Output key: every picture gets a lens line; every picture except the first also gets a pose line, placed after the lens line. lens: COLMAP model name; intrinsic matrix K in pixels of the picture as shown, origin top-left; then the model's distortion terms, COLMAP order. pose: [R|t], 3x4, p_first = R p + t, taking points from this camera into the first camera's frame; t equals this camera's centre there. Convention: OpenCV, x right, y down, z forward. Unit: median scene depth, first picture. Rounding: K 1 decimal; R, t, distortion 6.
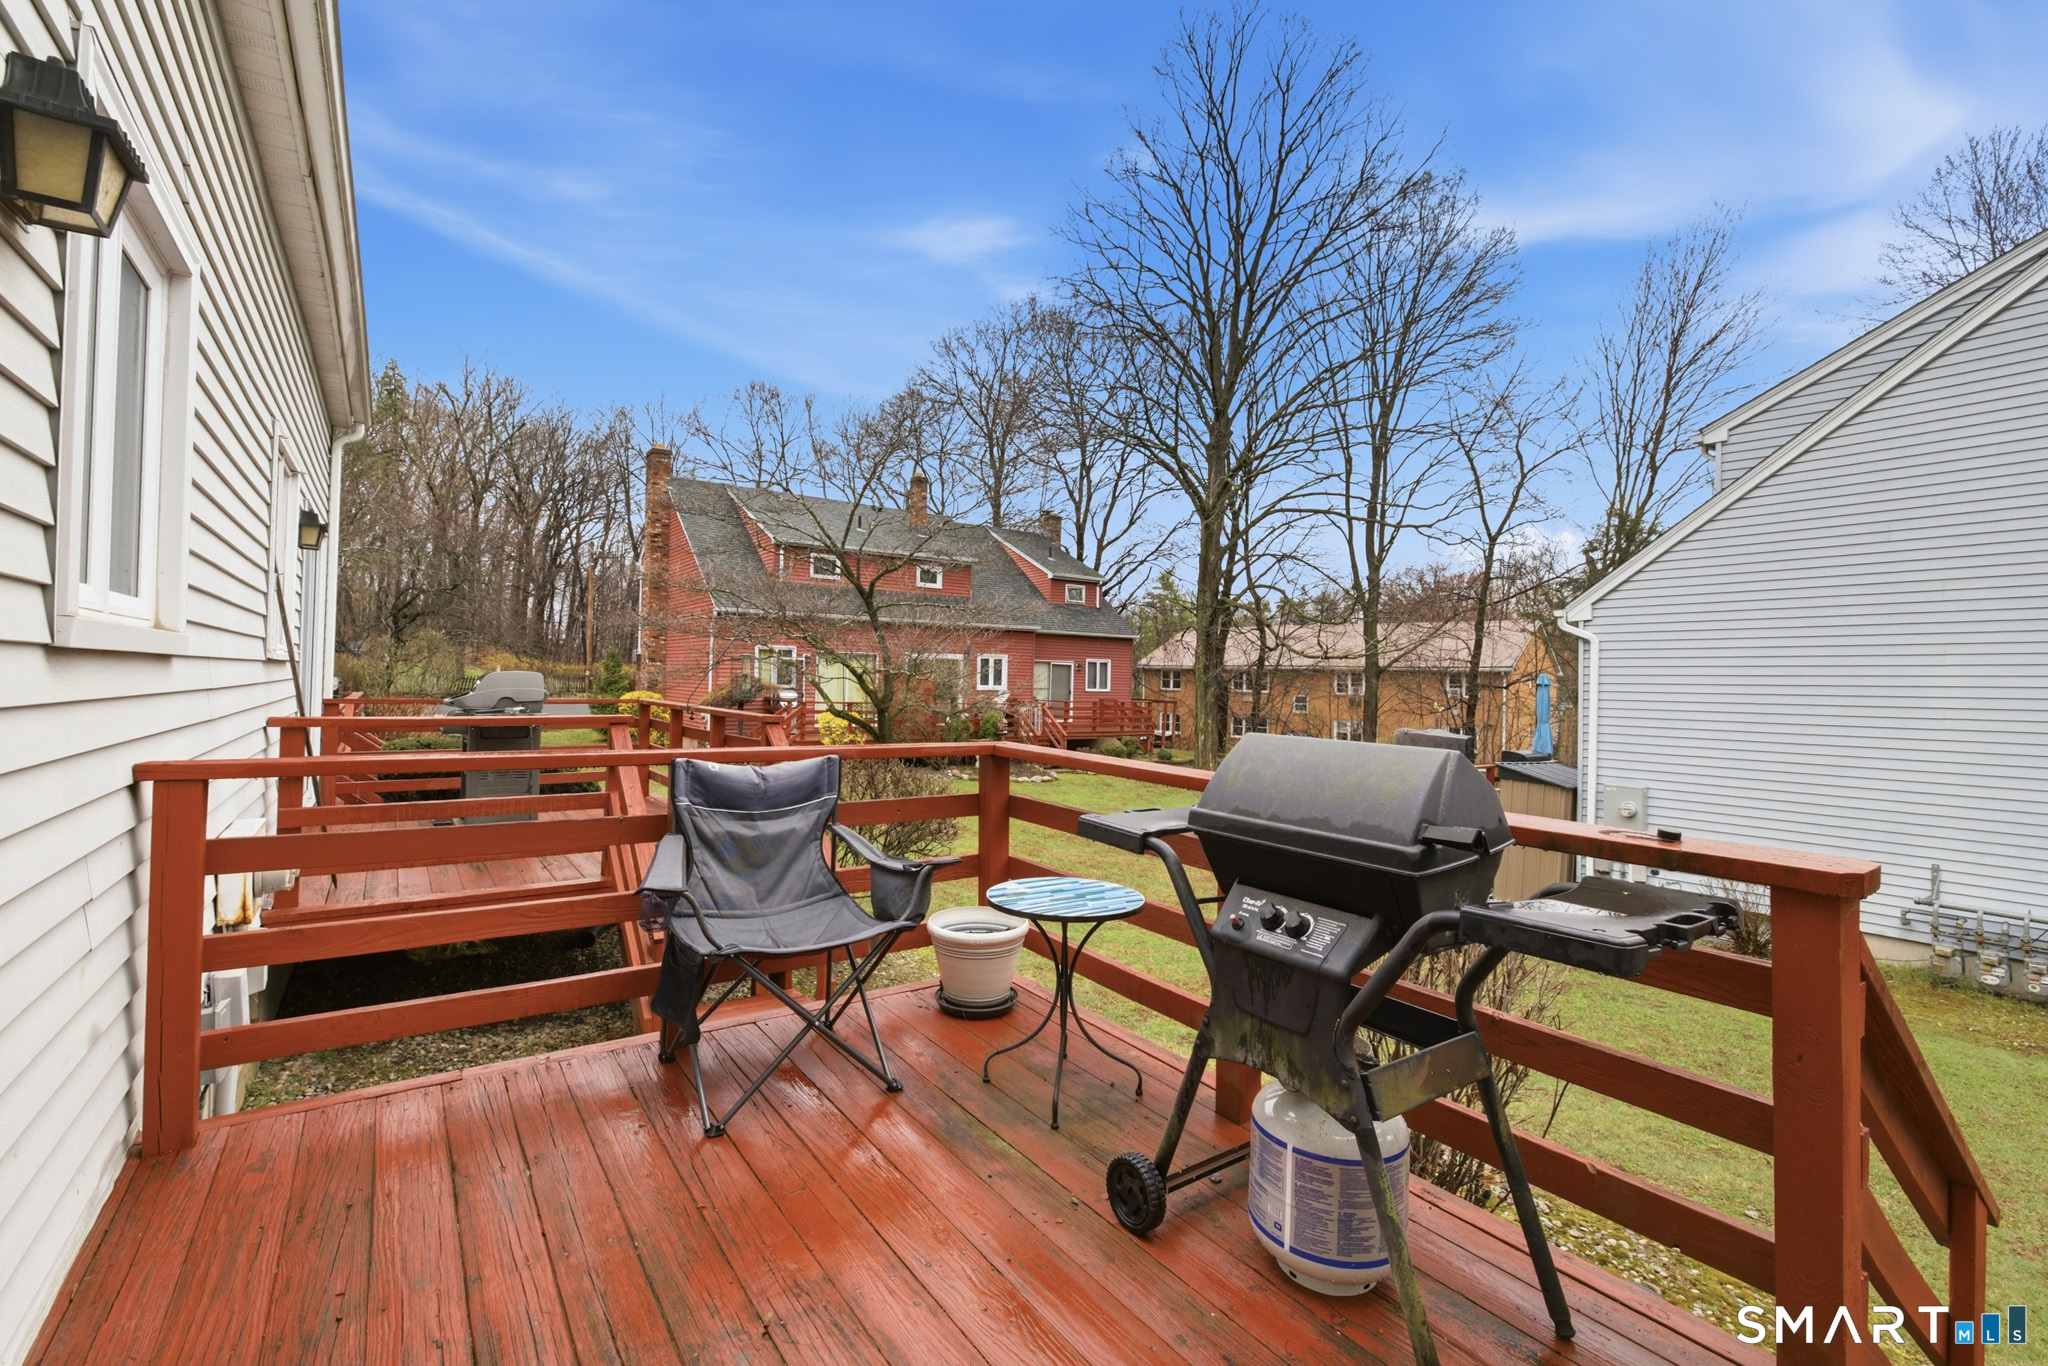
lens RADIAL K [[898.4, 0, 1031.2], [0, 898.4, 672.0], [0, 0, 1]] dist [0.002043, -0.000190]
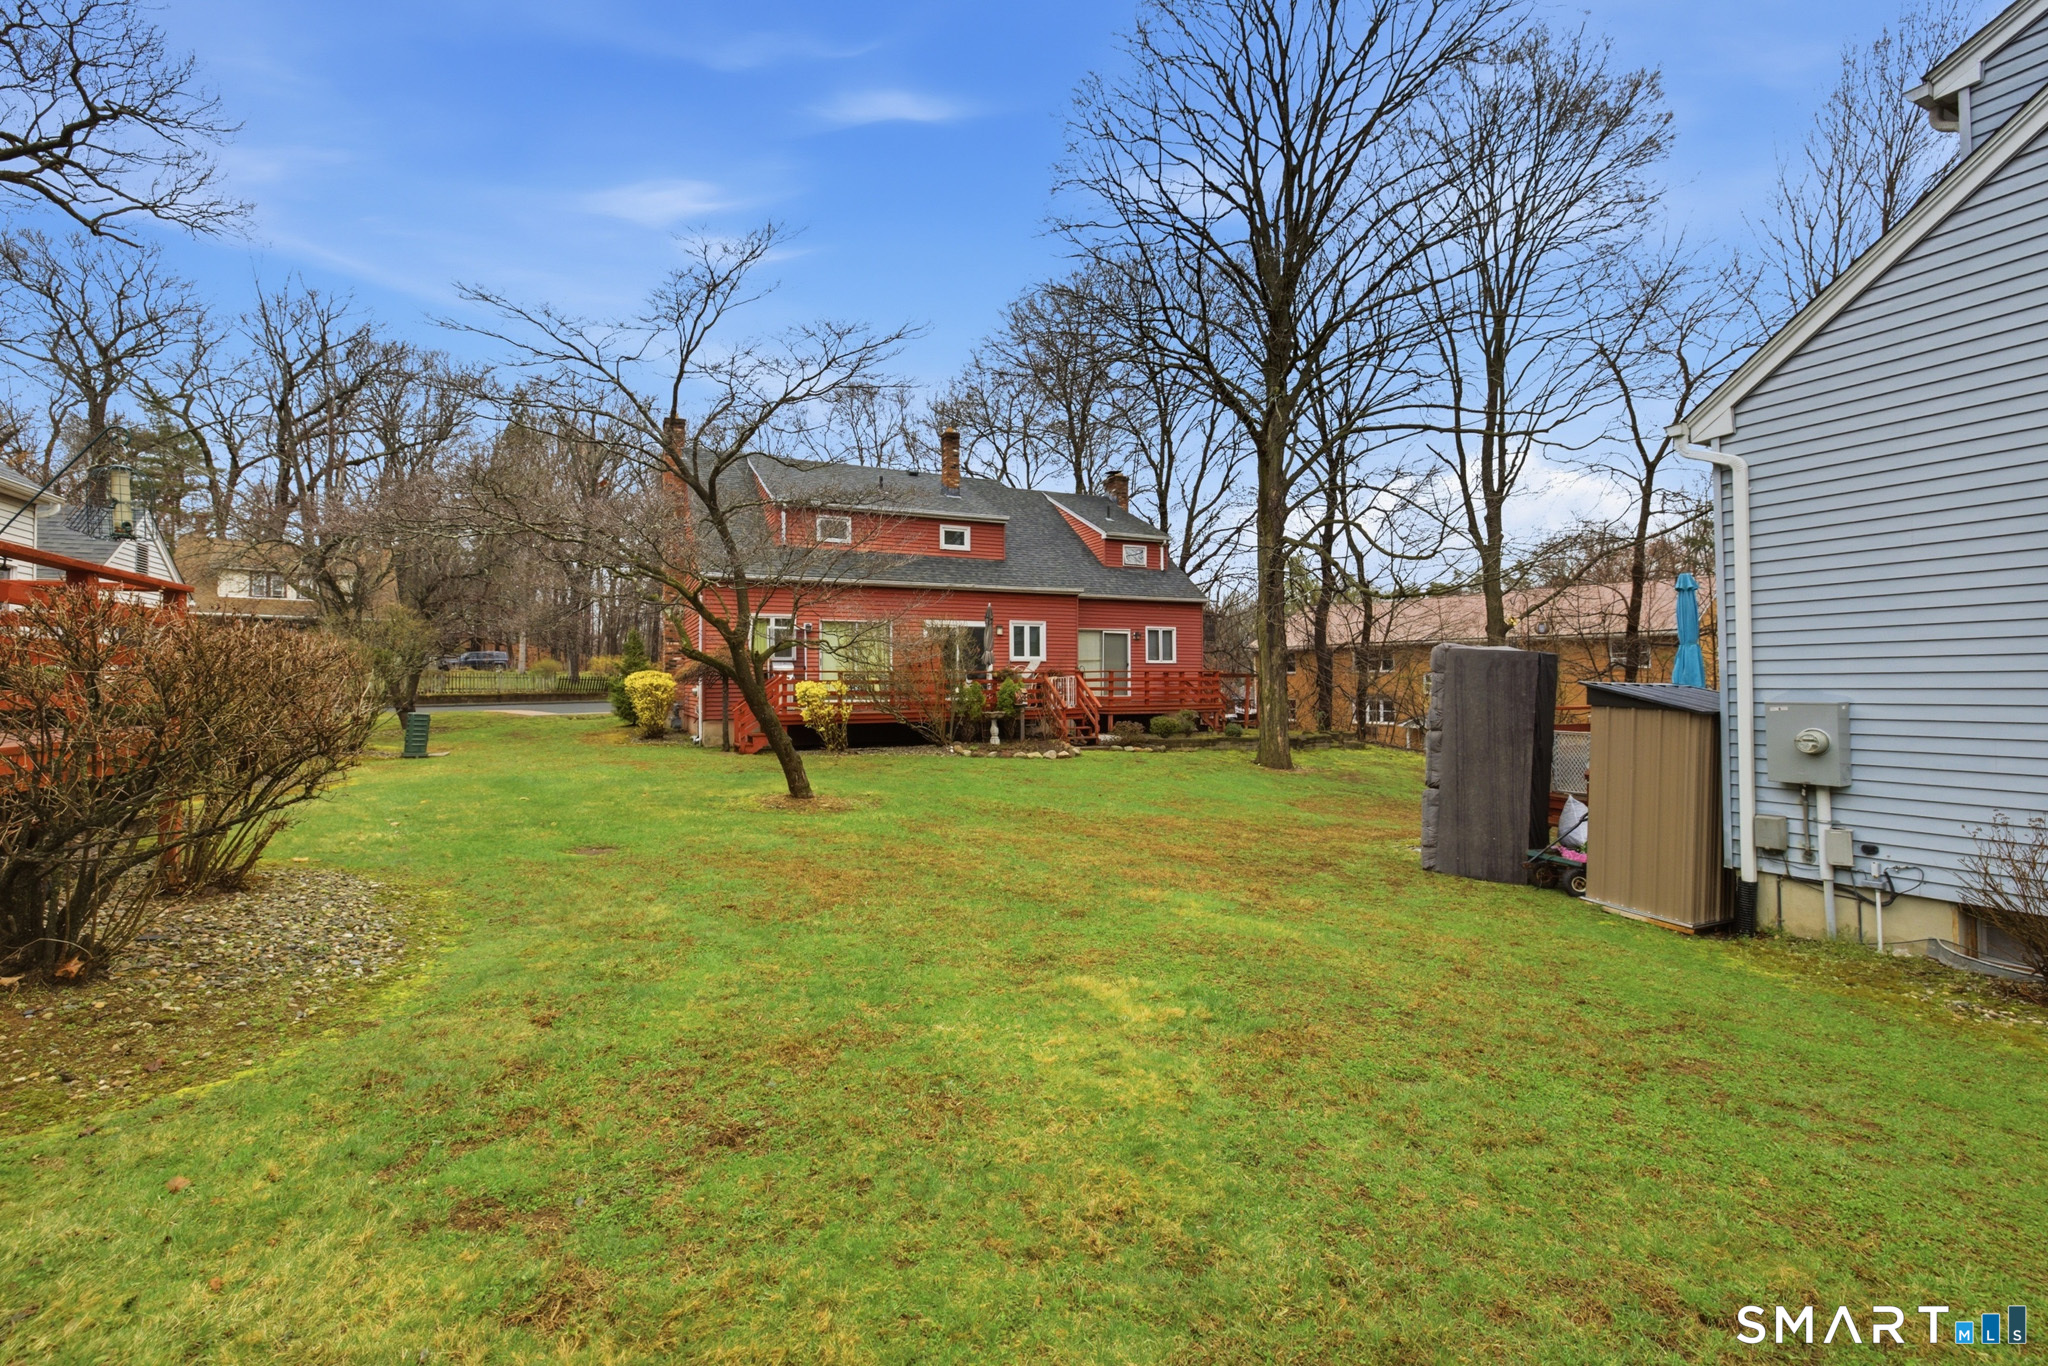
lens RADIAL K [[891.4, 0, 1026.3], [0, 891.4, 664.1], [0, 0, 1]] dist [0.000403, 0.000748]
pose [[0.986090, -0.031791, -0.163142, 0.098211], [0.029601, 0.999436, -0.015838, 0.036798], [0.163554, 0.010789, 0.986475, 0.131933]]
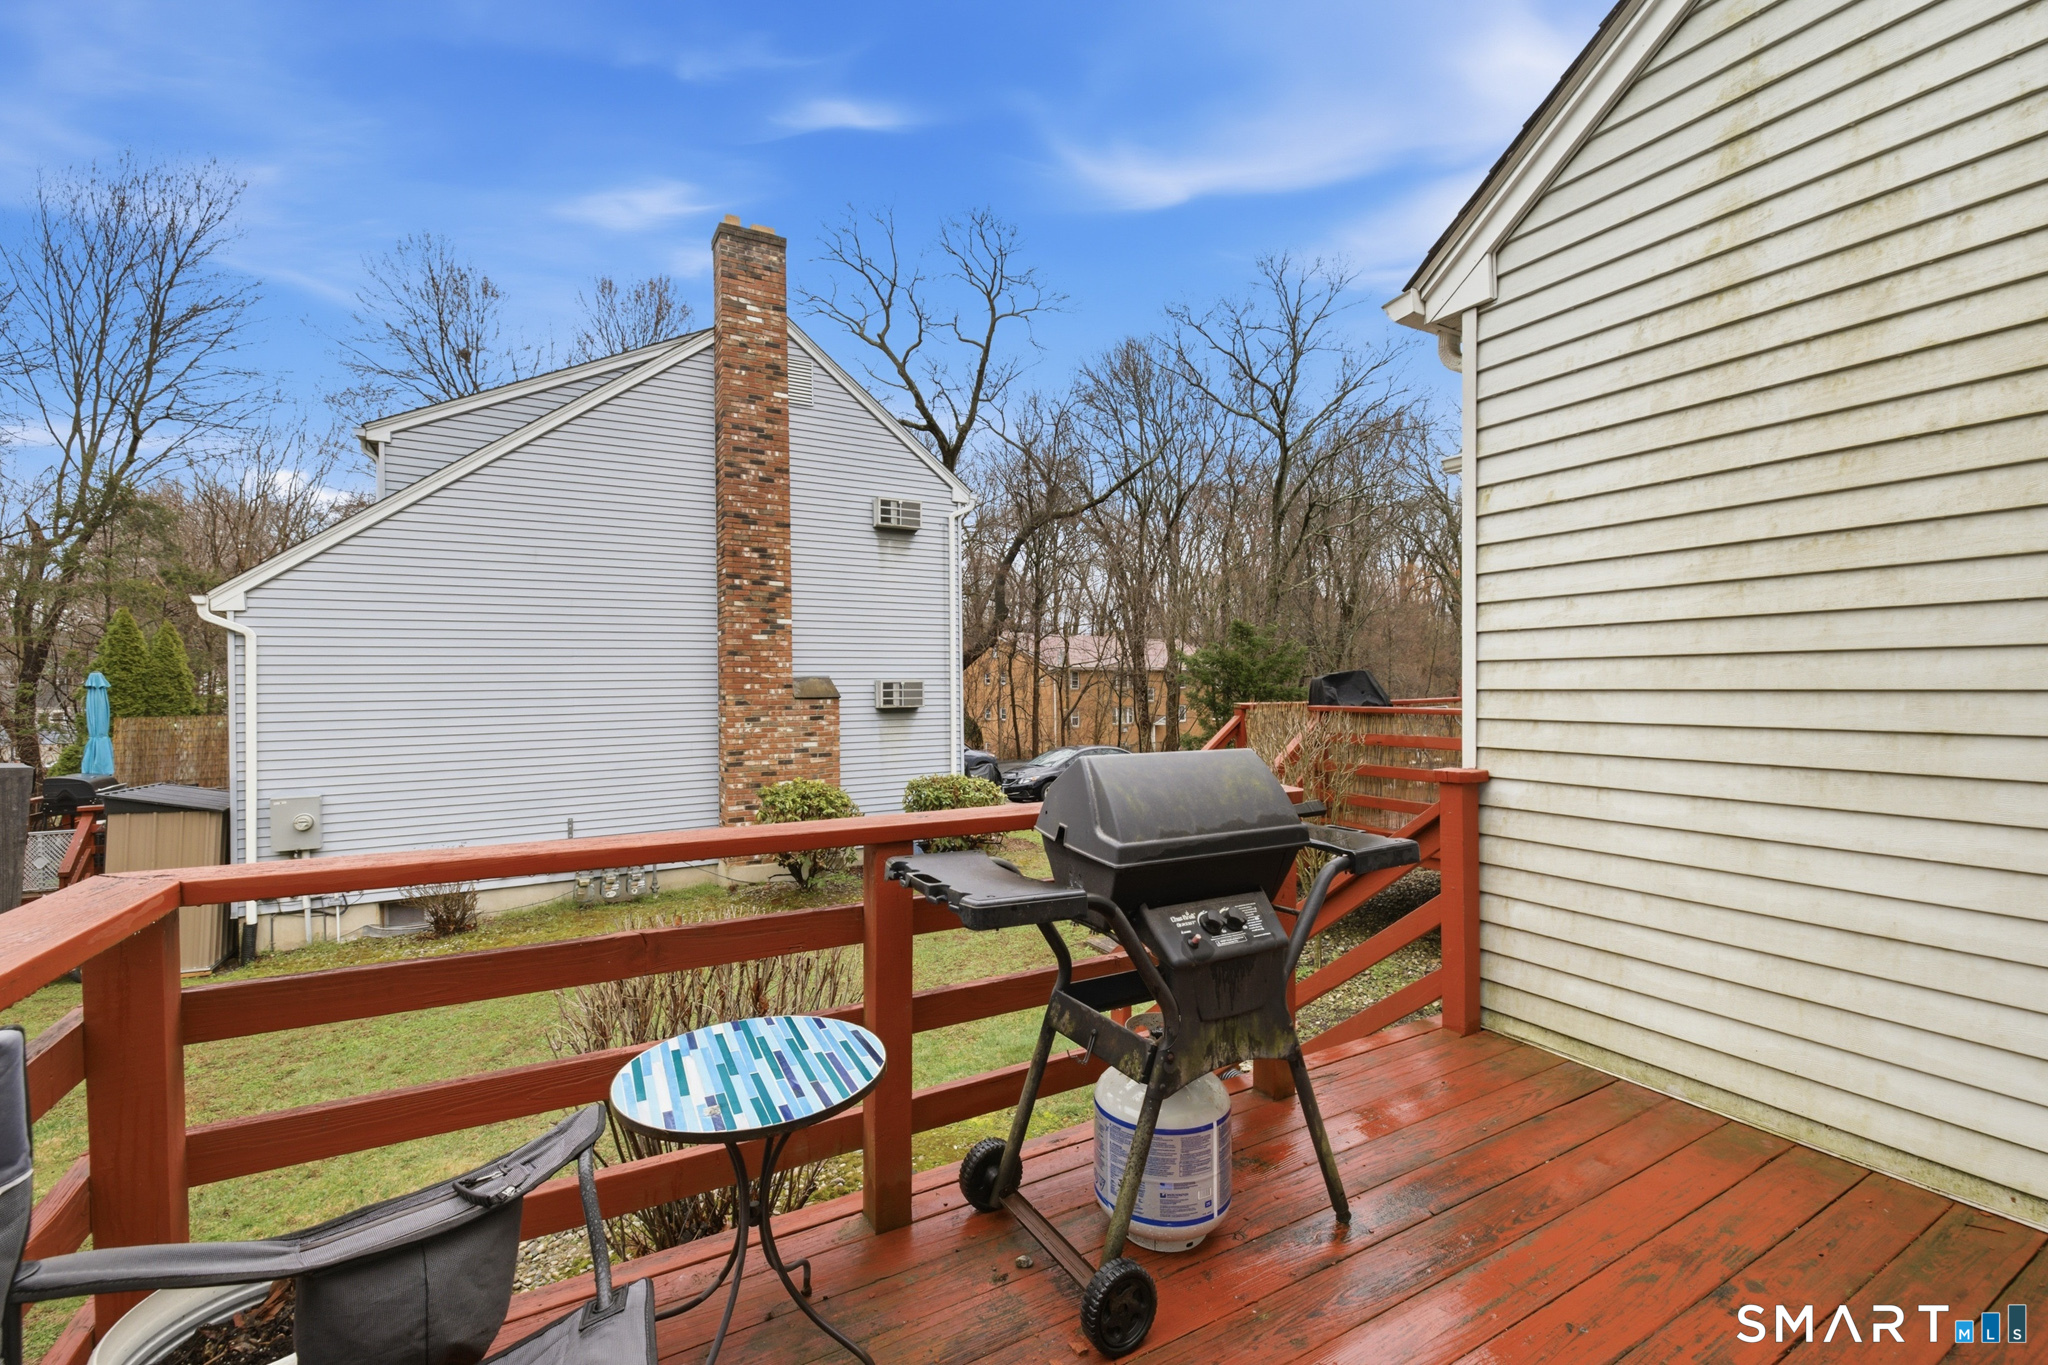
lens RADIAL K [[864.0, 0, 1024.0], [0, 864.0, 682.5], [0, 0, 1]] dist [0.002521, -0.000158]
pose [[0.105930, -0.023827, 0.994088, -0.047940], [0.003396, 0.999716, 0.023600, -0.002452], [-0.994368, 0.000876, 0.105980, 0.068683]]
